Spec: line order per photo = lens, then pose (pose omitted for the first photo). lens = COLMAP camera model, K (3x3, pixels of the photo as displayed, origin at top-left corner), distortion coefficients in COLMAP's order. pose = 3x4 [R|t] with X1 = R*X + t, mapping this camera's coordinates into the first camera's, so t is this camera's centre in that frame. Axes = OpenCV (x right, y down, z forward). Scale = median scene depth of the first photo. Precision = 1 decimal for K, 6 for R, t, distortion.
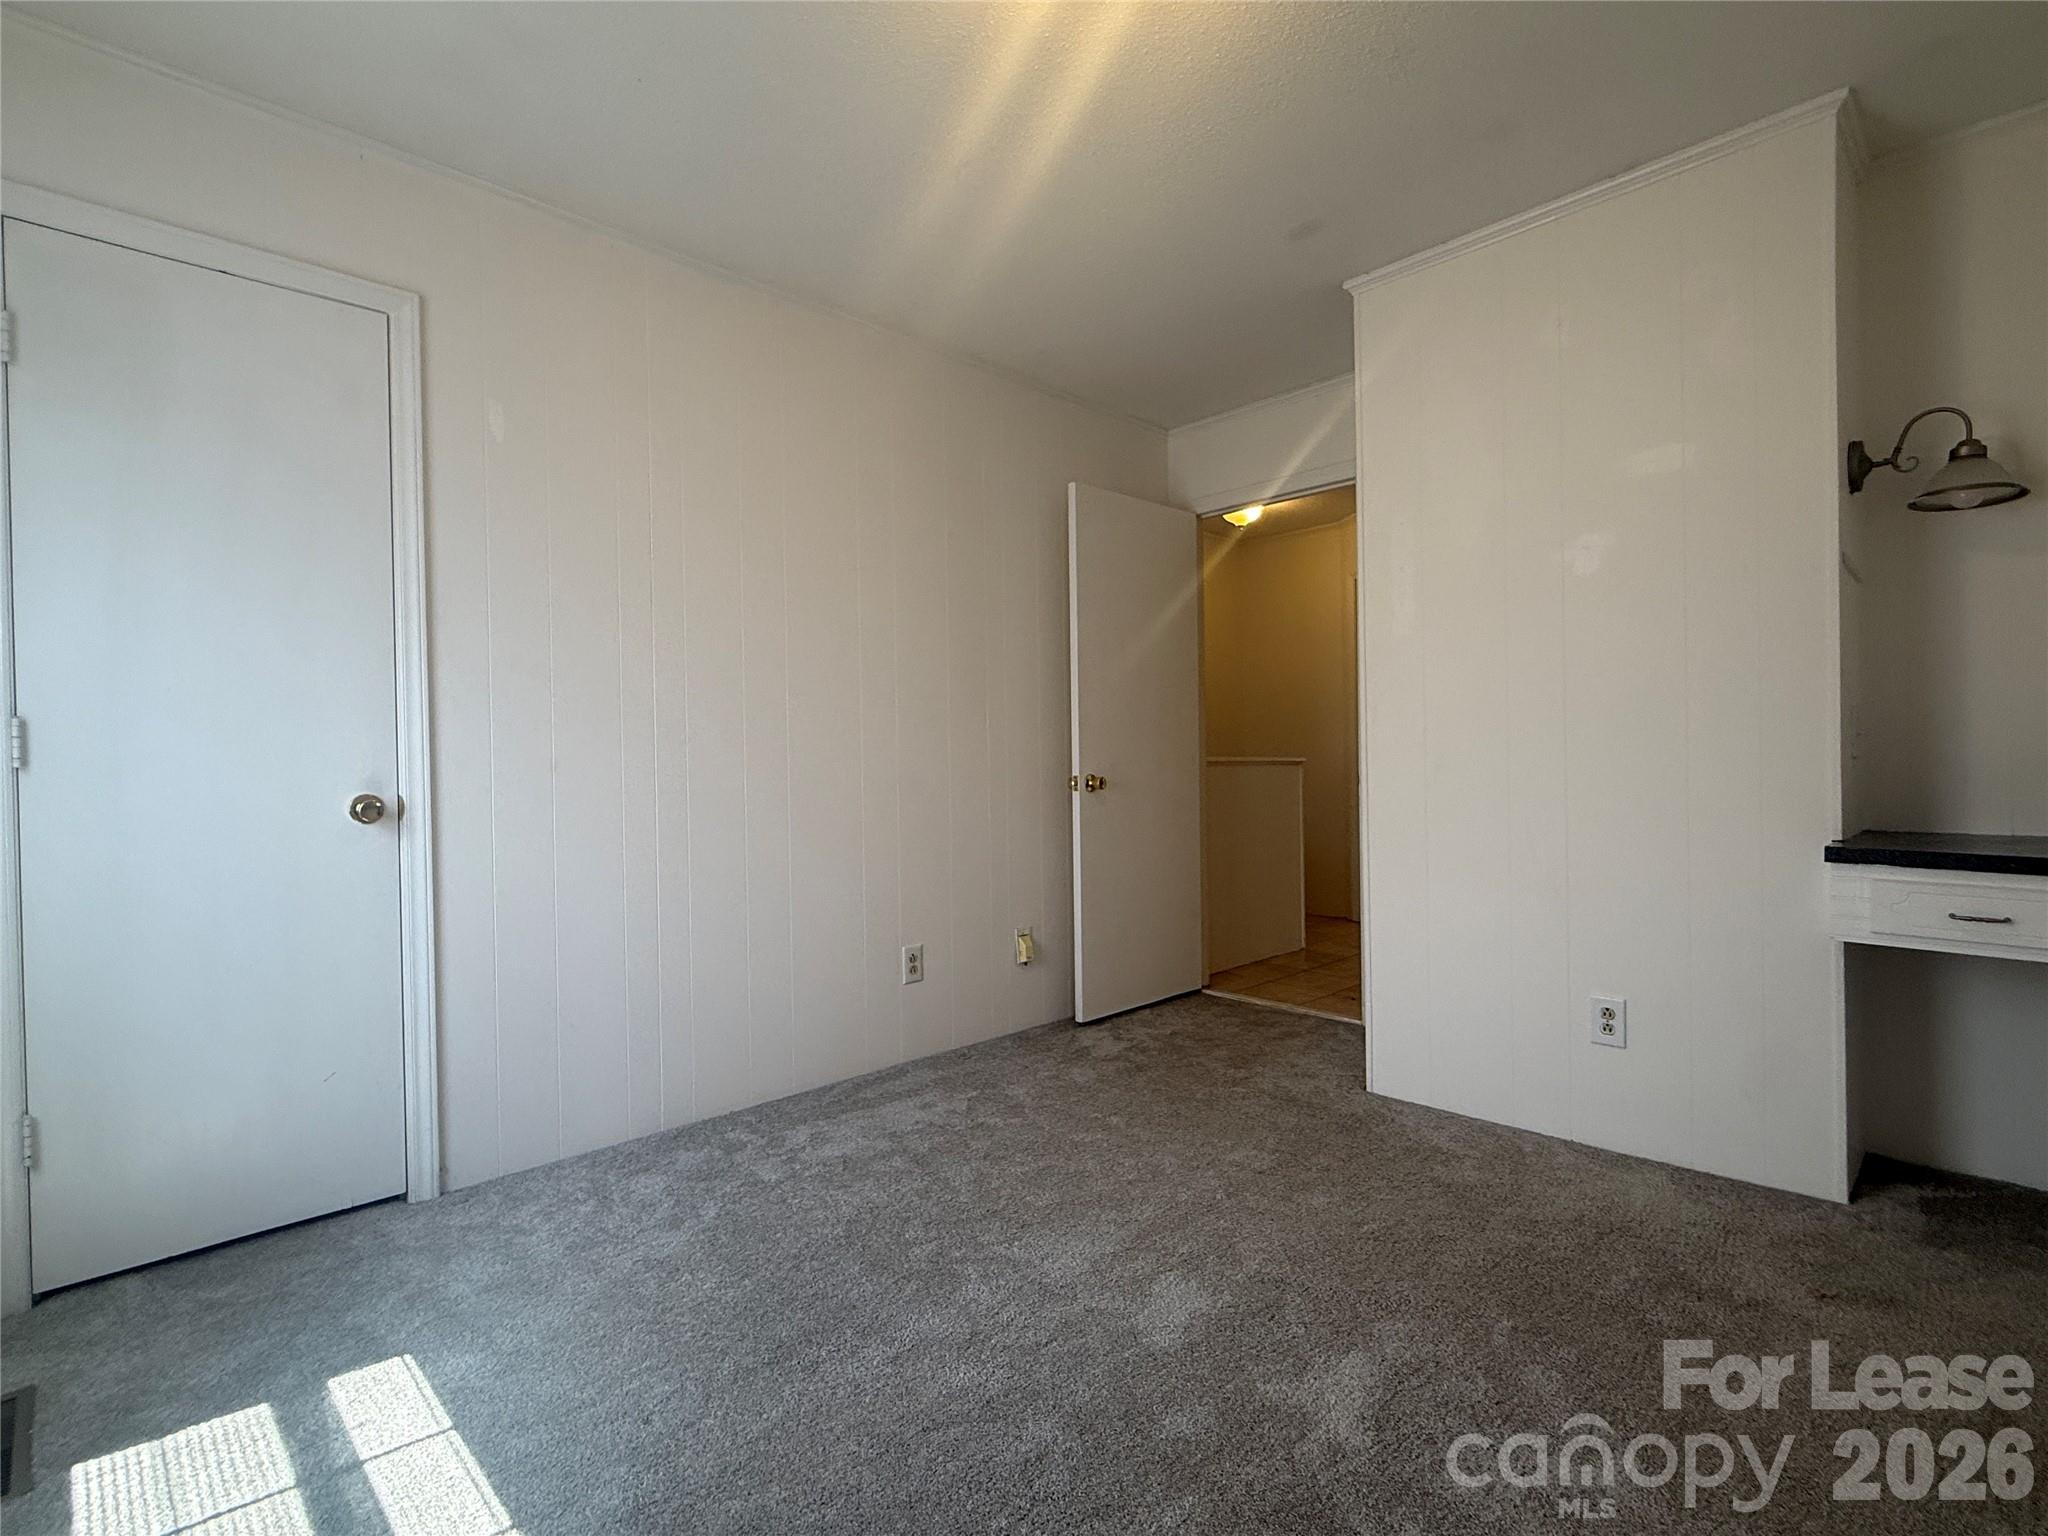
lens RADIAL K [[990.0, 0, 1015.5], [0, 990.0, 769.3], [0, 0, 1]] dist [-0.000940, 0.001441]
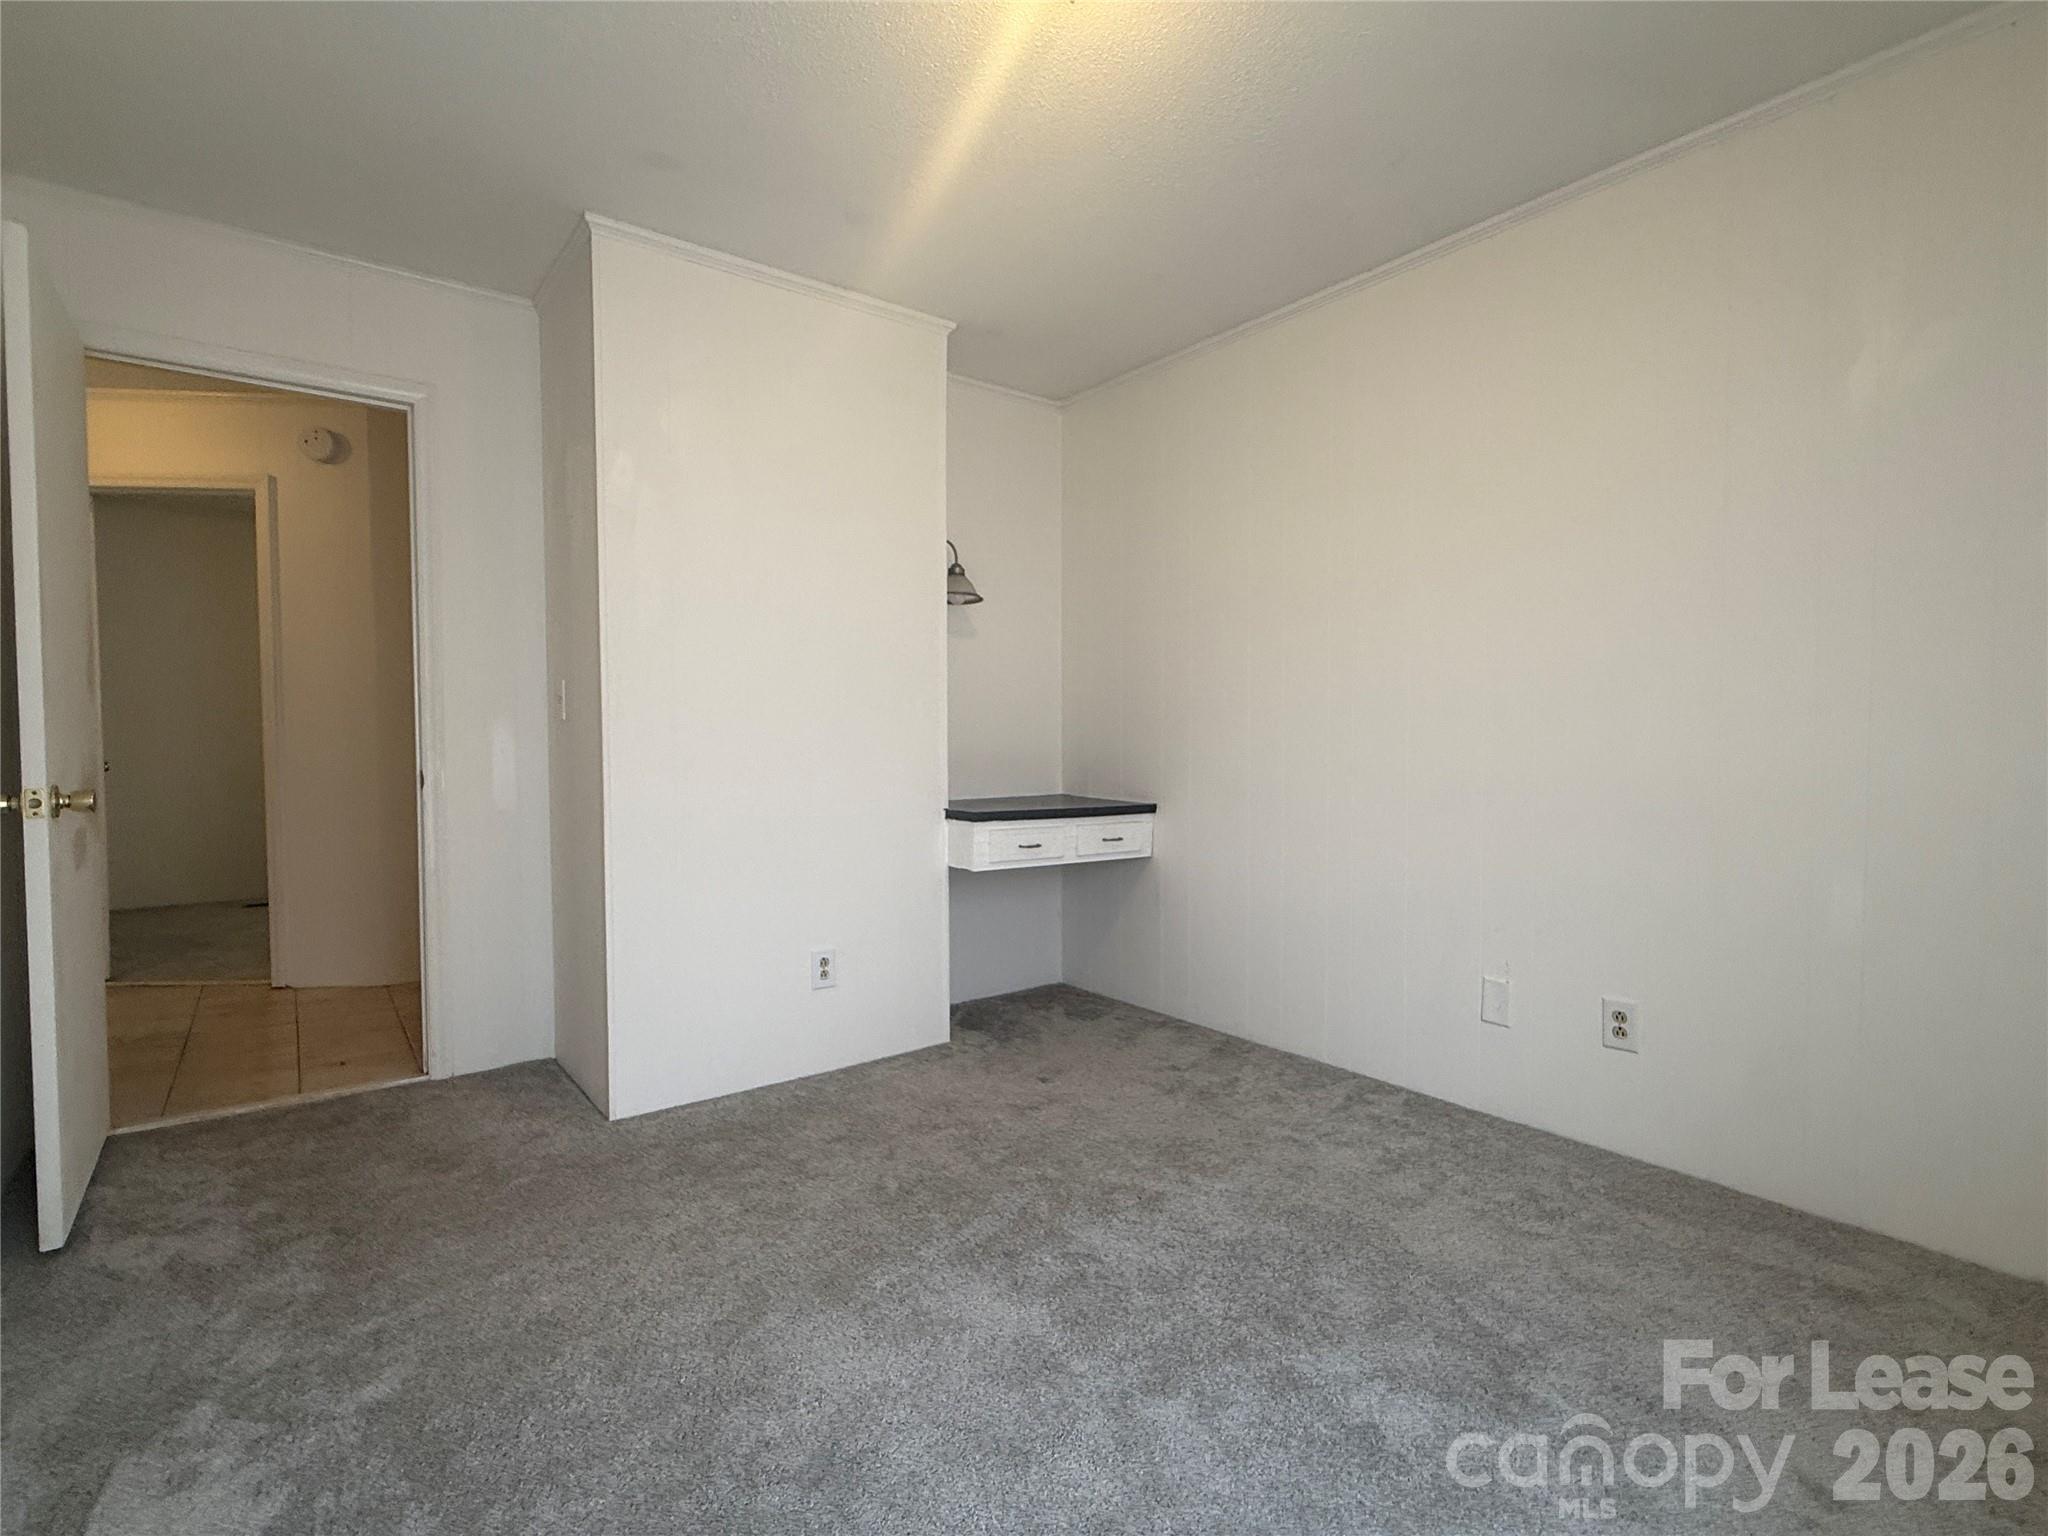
lens RADIAL K [[990.0, 0, 1016.7], [0, 990.0, 771.8], [0, 0, 1]] dist [-0.000940, 0.001441]
pose [[0.114092, -0.019726, 0.993274, -0.593486], [0.009041, 0.999782, 0.018816, -0.011351], [-0.993429, 0.006834, 0.114246, 0.619041]]
